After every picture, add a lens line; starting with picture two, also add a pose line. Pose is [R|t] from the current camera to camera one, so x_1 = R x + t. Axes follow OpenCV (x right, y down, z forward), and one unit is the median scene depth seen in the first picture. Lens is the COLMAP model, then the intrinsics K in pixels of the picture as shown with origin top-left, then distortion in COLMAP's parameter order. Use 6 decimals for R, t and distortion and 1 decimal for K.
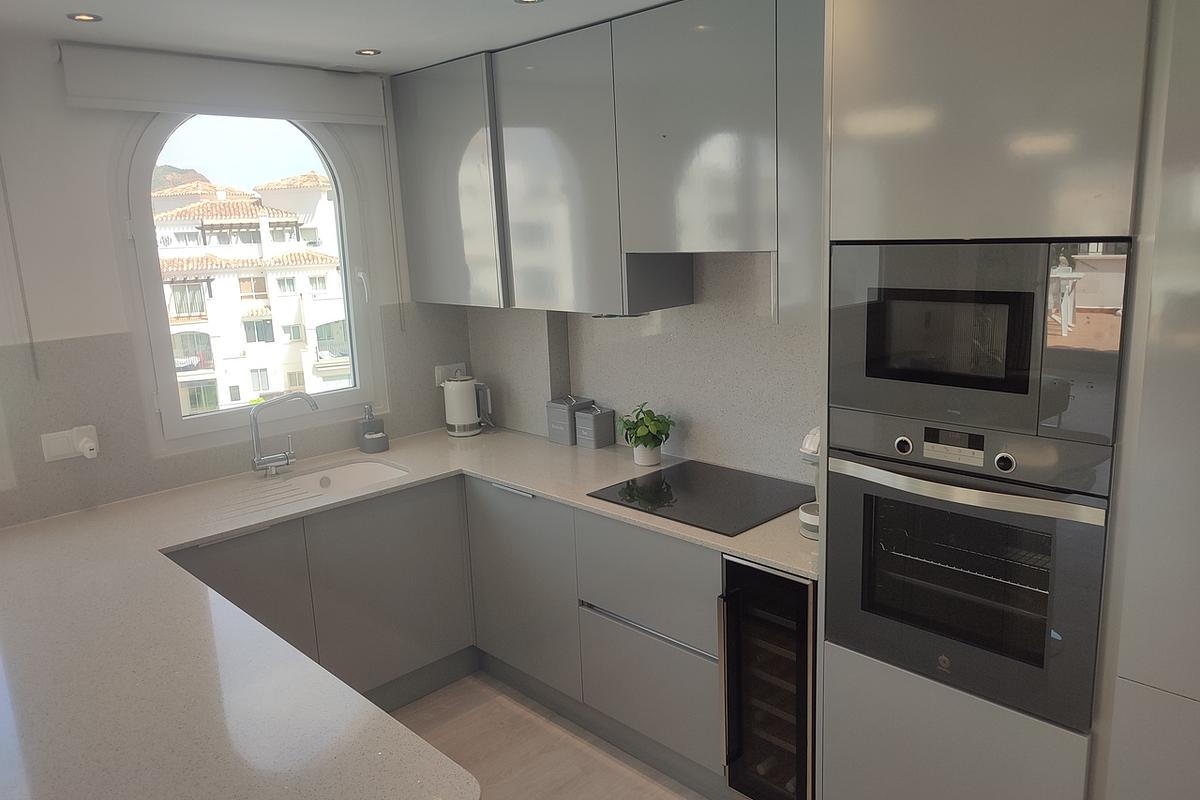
lens RADIAL K [[869.5, 0, 600.0], [0, 869.5, 400.0], [0, 0, 1]] dist [0.003205, -0.010972]
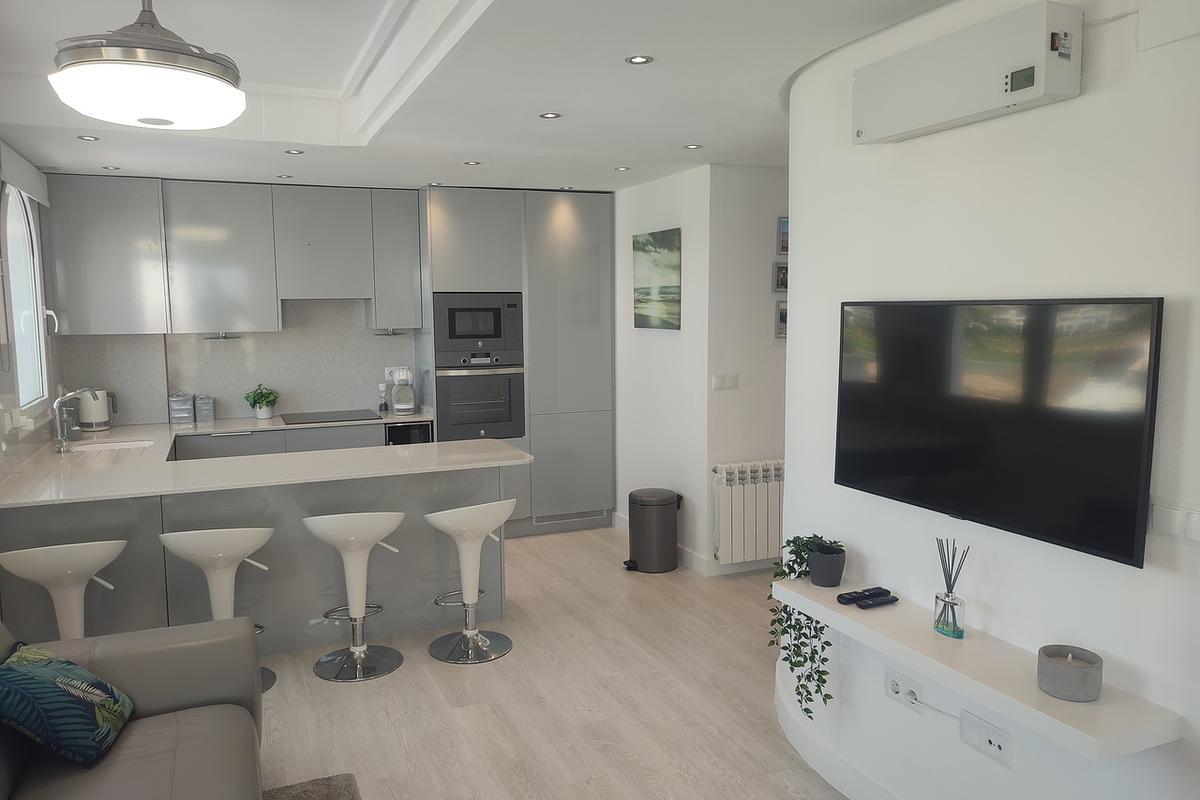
lens RADIAL K [[860.6, 0, 600.0], [0, 860.6, 400.0], [0, 0, 1]] dist [0.029282, -0.003908]
pose [[0.353877, -0.066116, 0.932952, -4.864996], [0.181955, 0.983307, 0.000667, 0.576999], [-0.917422, 0.169520, 0.360000, -1.007304]]
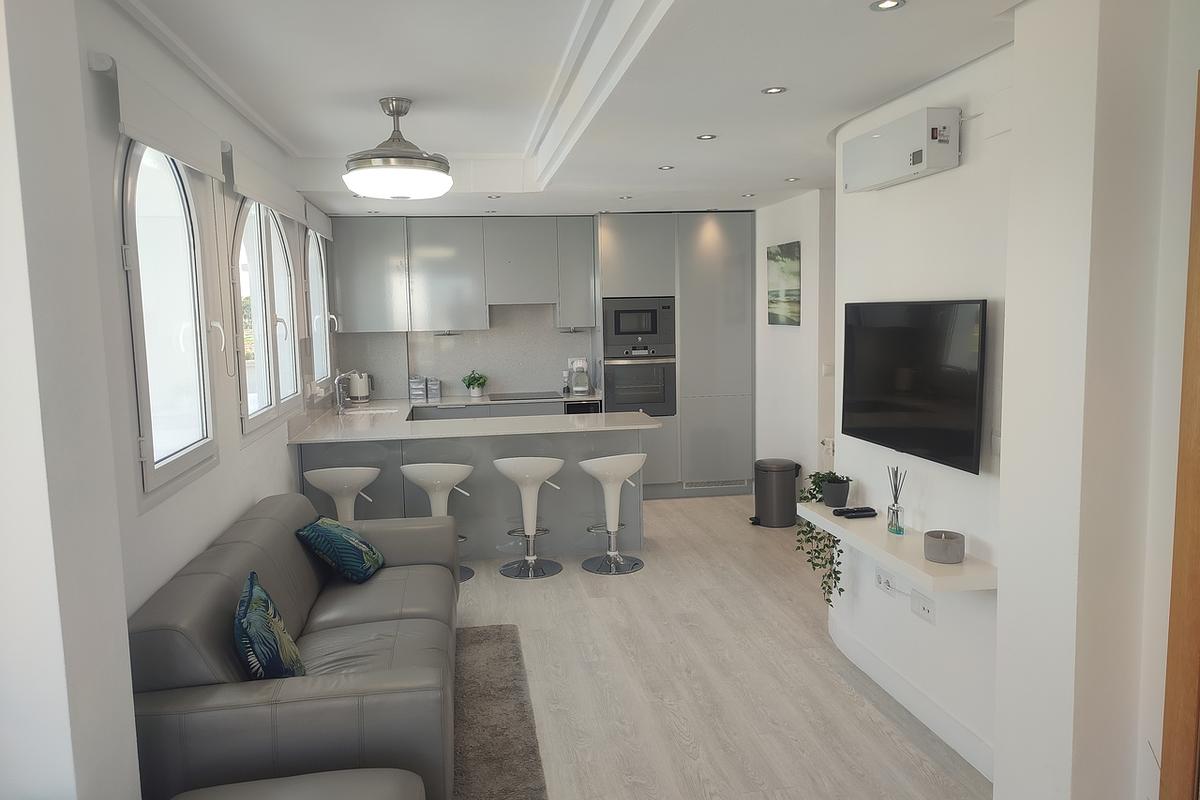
lens RADIAL K [[859.6, 0, 613.2], [0, 859.6, 400.7], [0, 0, 1]] dist [0.050399, -0.001805]
pose [[0.561526, -0.060298, 0.825259, -5.865128], [0.163667, 0.985731, -0.039340, 0.840668], [-0.811111, 0.157158, 0.563383, -2.115980]]
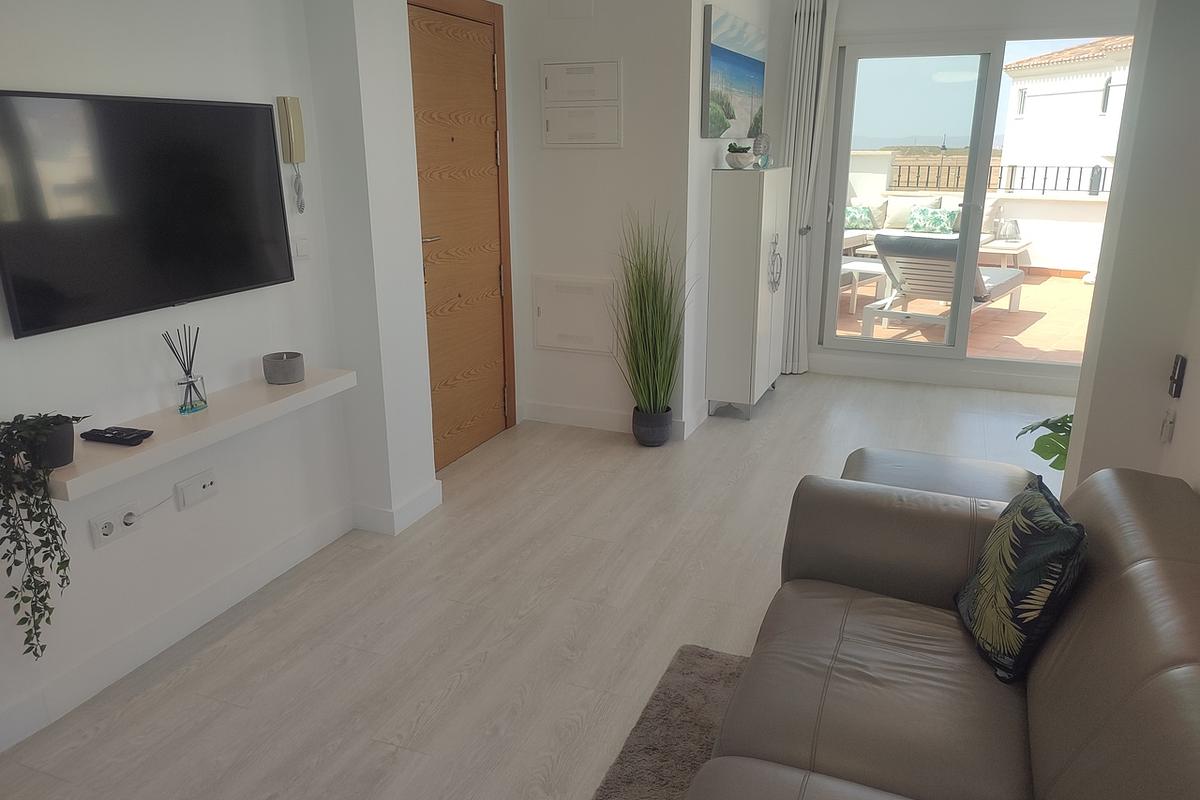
lens RADIAL K [[869.5, 0, 600.0], [0, 869.5, 400.0], [0, 0, 1]] dist [0.003205, -0.010972]
pose [[-0.914902, 0.153661, -0.373286, -2.310468], [-0.045652, 0.879400, 0.473890, -0.007223], [0.401086, 0.450605, -0.797550, 1.905622]]
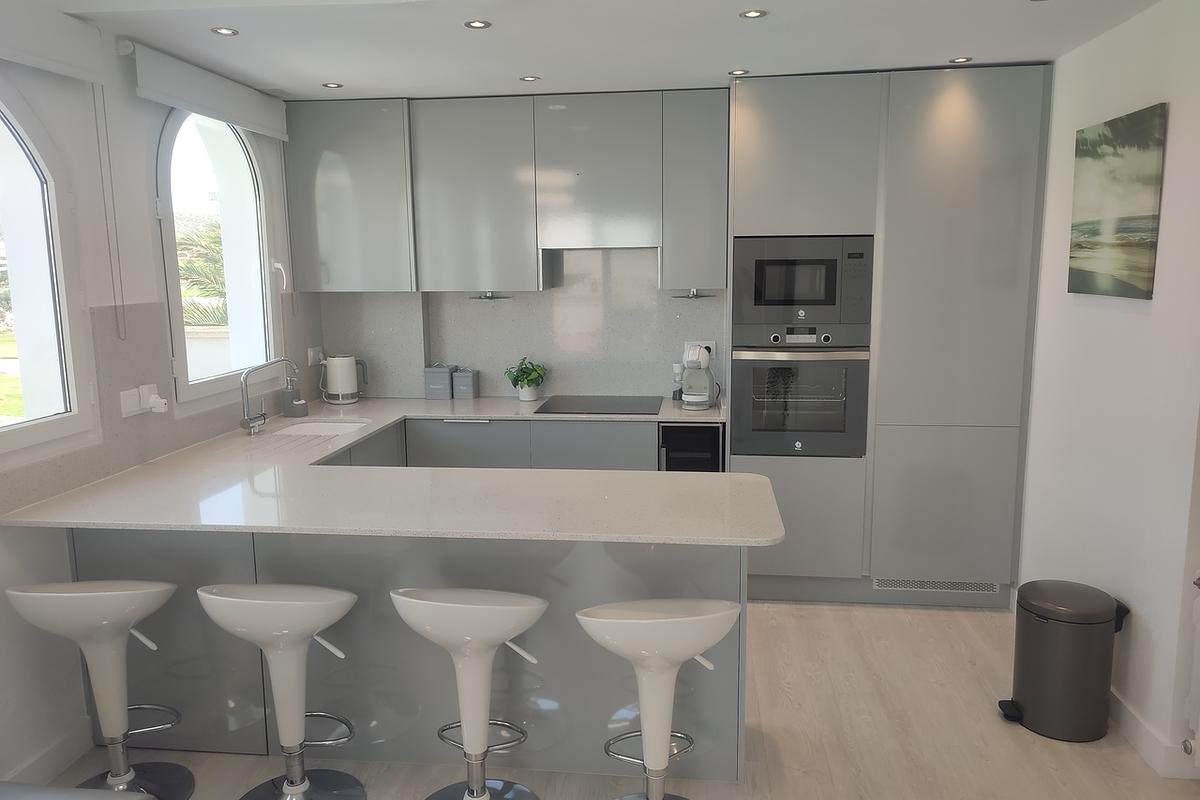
lens RADIAL K [[869.5, 0, 600.0], [0, 869.5, 400.0], [0, 0, 1]] dist [0.003205, -0.010972]
pose [[0.773357, -0.066091, 0.630517, -2.682703], [0.106296, 0.993990, -0.026187, 0.439515], [-0.624996, 0.087273, 0.775734, -0.629209]]
